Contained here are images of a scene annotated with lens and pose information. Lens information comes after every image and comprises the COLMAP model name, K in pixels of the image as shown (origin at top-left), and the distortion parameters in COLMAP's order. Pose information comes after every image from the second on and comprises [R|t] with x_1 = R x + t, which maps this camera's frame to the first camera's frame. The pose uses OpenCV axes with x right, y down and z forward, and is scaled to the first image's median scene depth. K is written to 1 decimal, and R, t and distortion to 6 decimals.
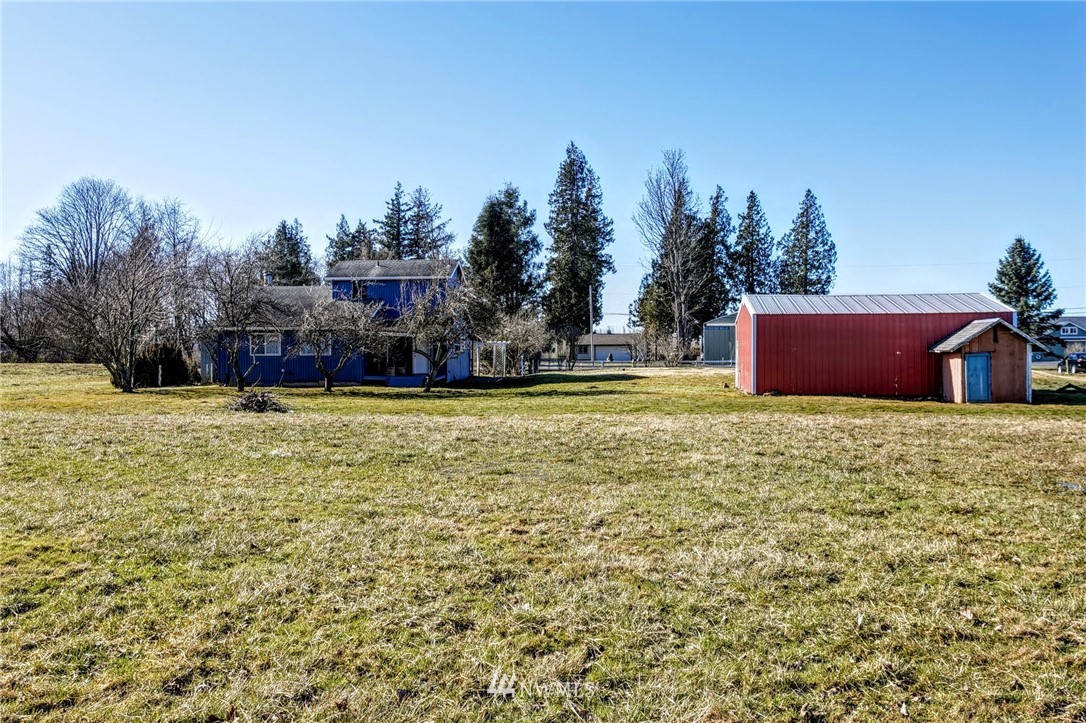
lens RADIAL K [[960.8, 0, 543.2], [0, 960.8, 359.2], [0, 0, 1]] dist [0.007607, 0.000718]
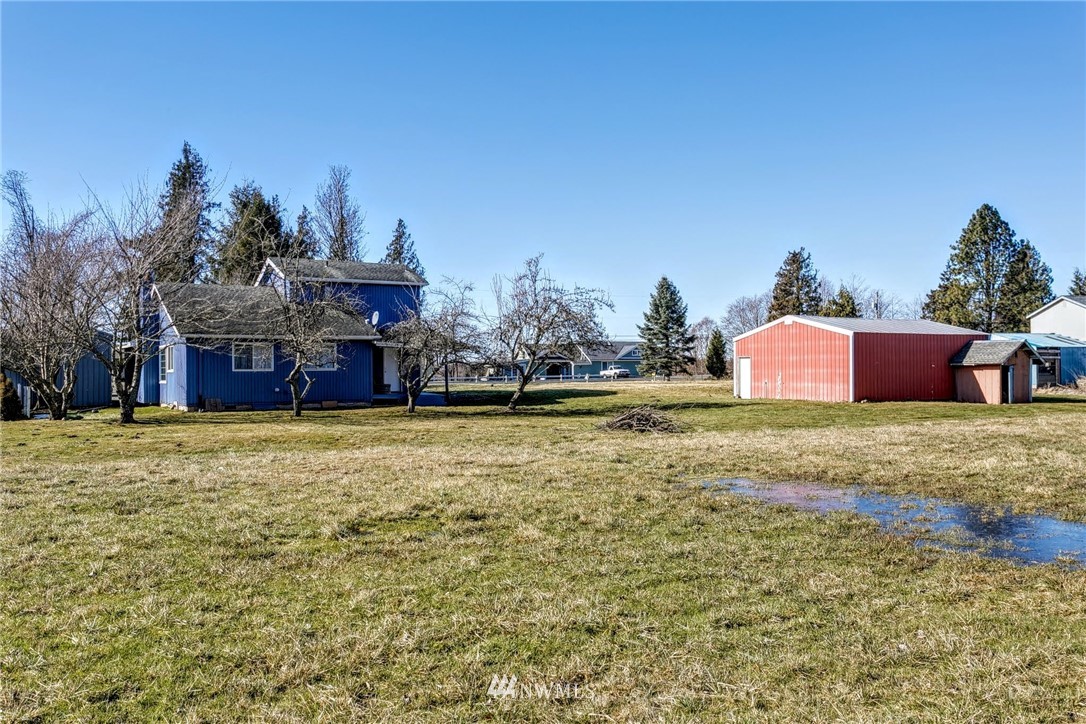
lens RADIAL K [[932.8, 0, 543.1], [0, 932.8, 363.0], [0, 0, 1]] dist [0.004873, 0.000913]
pose [[0.807691, 0.003704, 0.589594, -0.352914], [0.009080, 0.999784, -0.018720, 0.003535], [-0.589536, 0.020473, 0.807483, 0.152756]]
